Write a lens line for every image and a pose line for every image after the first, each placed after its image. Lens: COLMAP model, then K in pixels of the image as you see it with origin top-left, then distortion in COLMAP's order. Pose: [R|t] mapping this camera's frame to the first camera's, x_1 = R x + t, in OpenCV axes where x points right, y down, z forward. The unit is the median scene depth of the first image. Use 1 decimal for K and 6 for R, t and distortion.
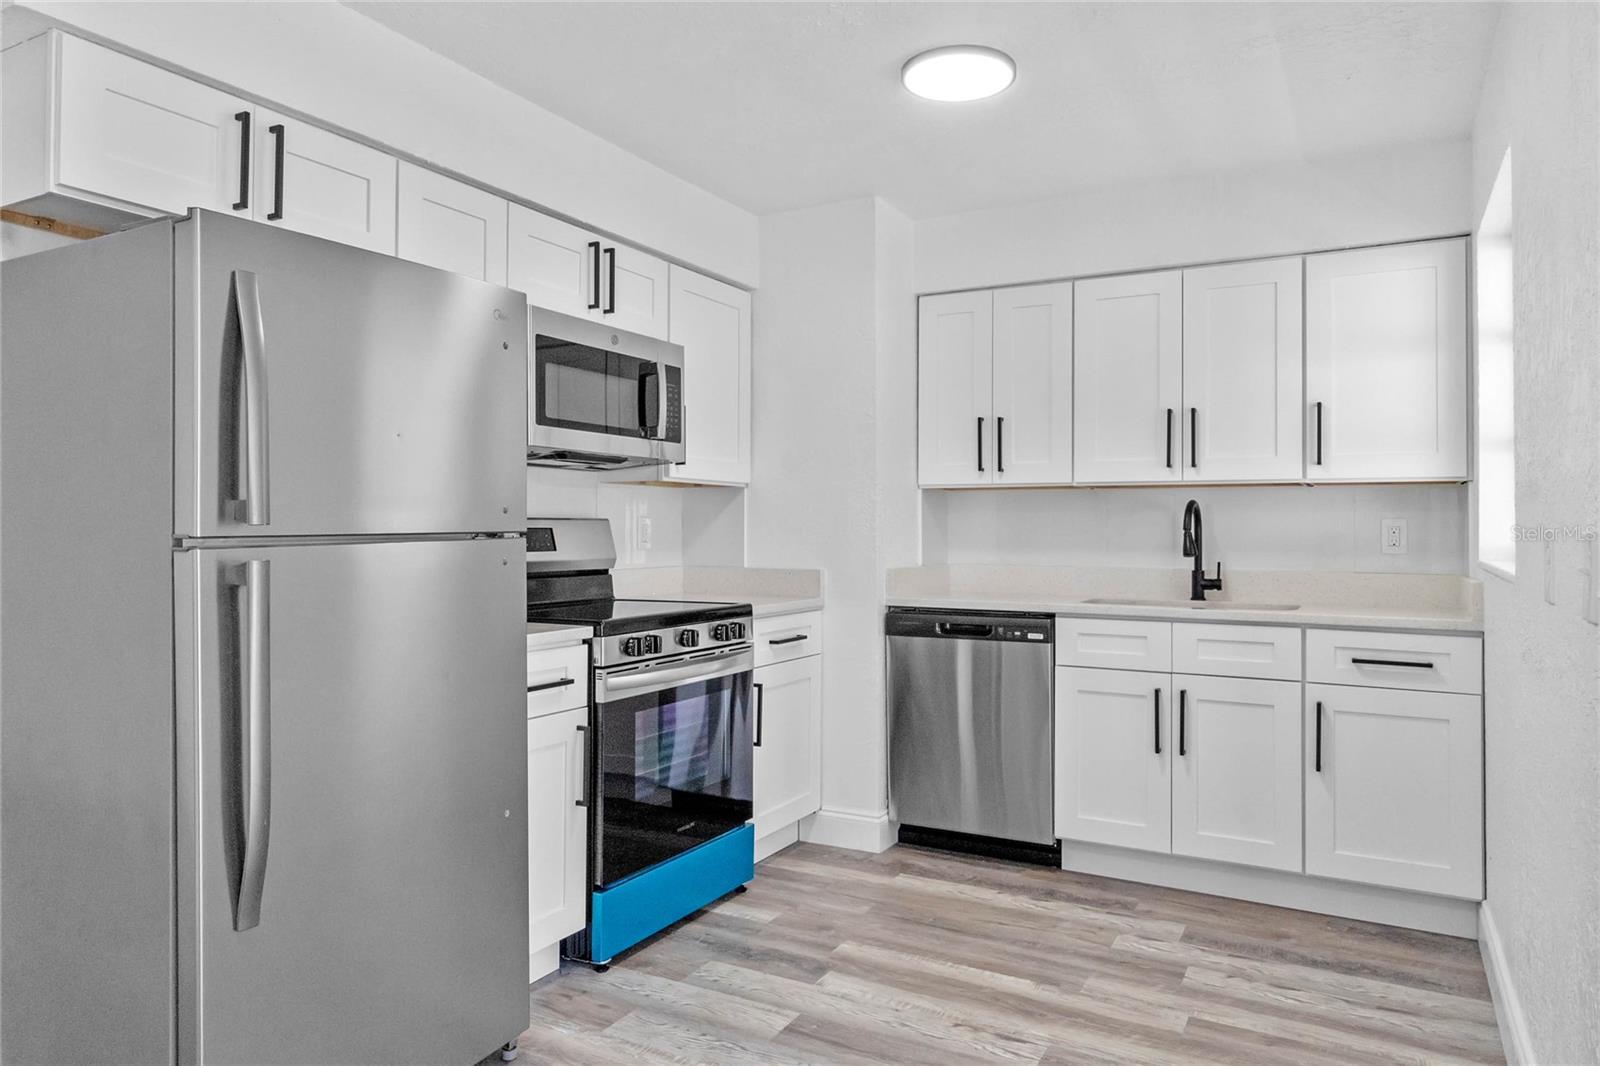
lens RADIAL K [[1045.2, 0, 799.4], [0, 1045.2, 504.2], [0, 0, 1]] dist [-0.001341, -0.000565]
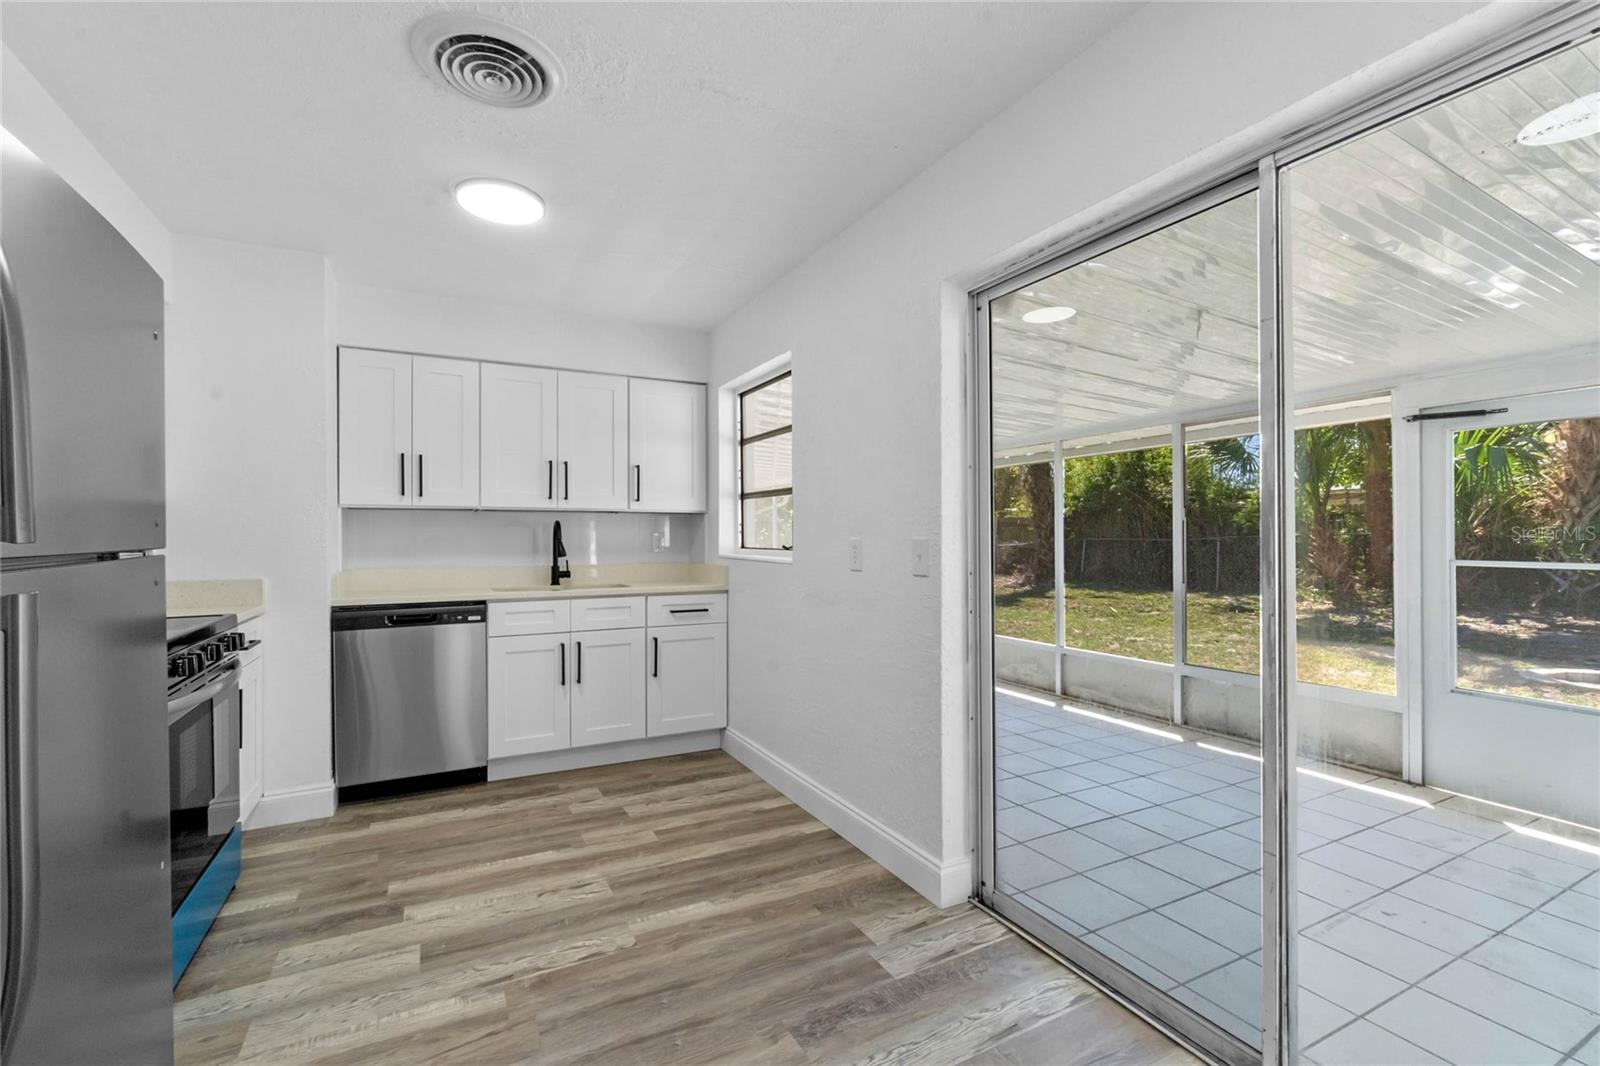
lens RADIAL K [[691.8, 0, 796.2], [0, 691.8, 533.6], [0, 0, 1]] dist [-0.007462, 0.001237]
pose [[0.550664, -0.000272, 0.834727, -0.329891], [-0.013213, 0.999872, 0.009043, 0.001769], [-0.834623, -0.016009, 0.550589, 0.163978]]
